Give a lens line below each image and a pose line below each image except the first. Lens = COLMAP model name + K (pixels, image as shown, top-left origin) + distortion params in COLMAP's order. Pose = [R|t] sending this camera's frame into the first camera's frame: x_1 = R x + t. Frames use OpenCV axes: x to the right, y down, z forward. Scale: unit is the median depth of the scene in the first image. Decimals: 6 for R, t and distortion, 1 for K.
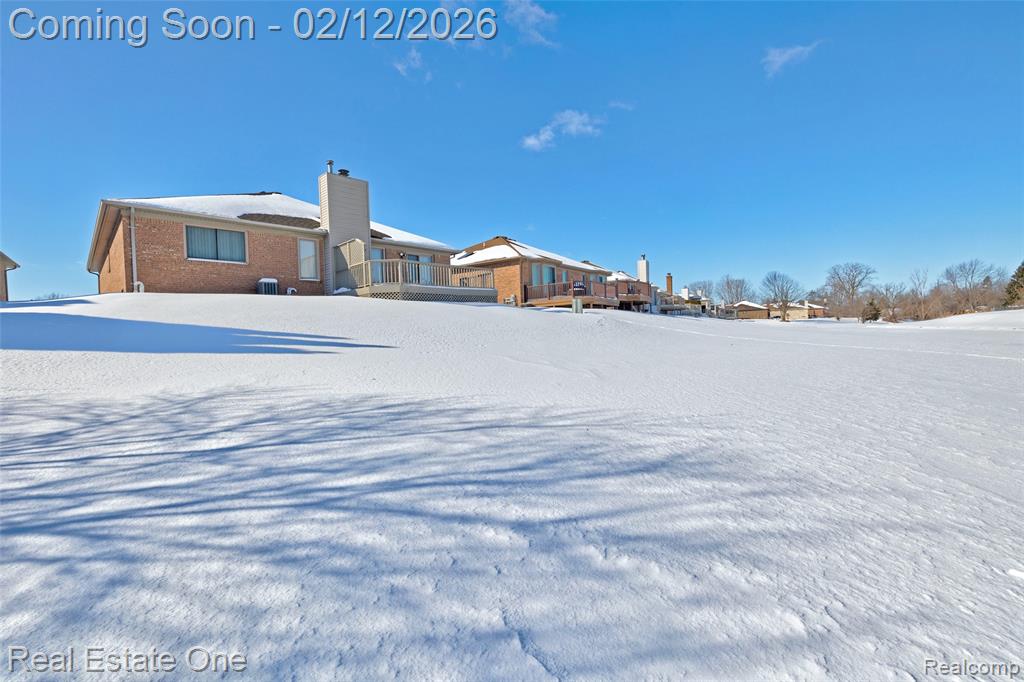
lens RADIAL K [[446.2, 0, 512.0], [0, 446.2, 341.0], [0, 0, 1]] dist [0.000727, -0.000037]
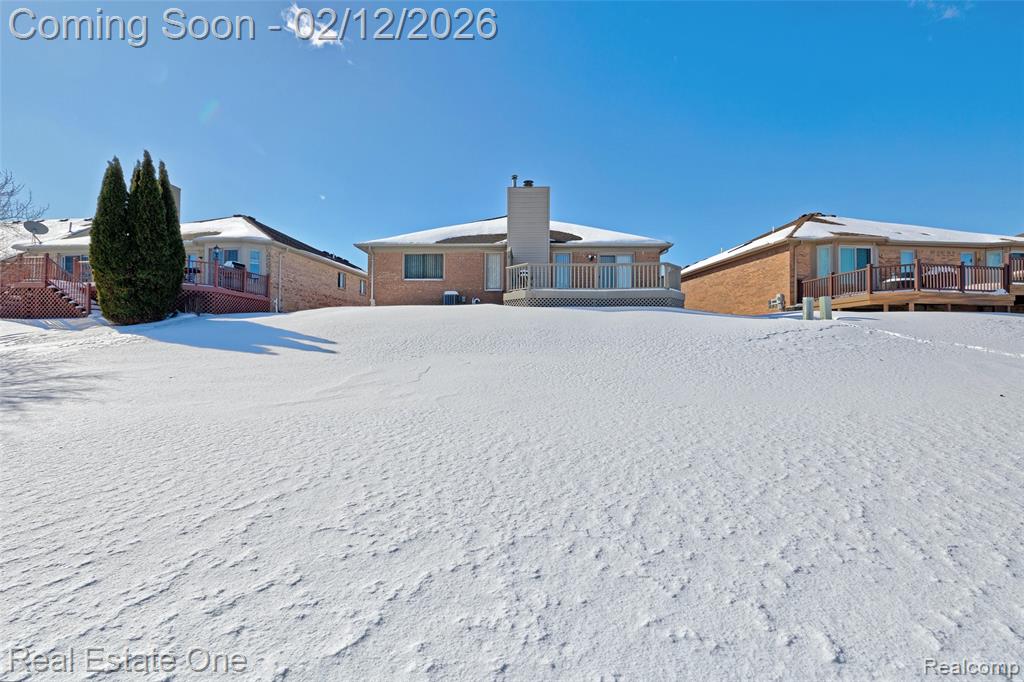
lens RADIAL K [[446.2, 0, 512.0], [0, 446.2, 341.0], [0, 0, 1]] dist [0.000727, -0.000037]
pose [[0.658179, 0.029612, -0.752279, 0.339589], [-0.044375, 0.999015, 0.000500, -0.013416], [0.751553, 0.033053, 0.658844, 0.274855]]
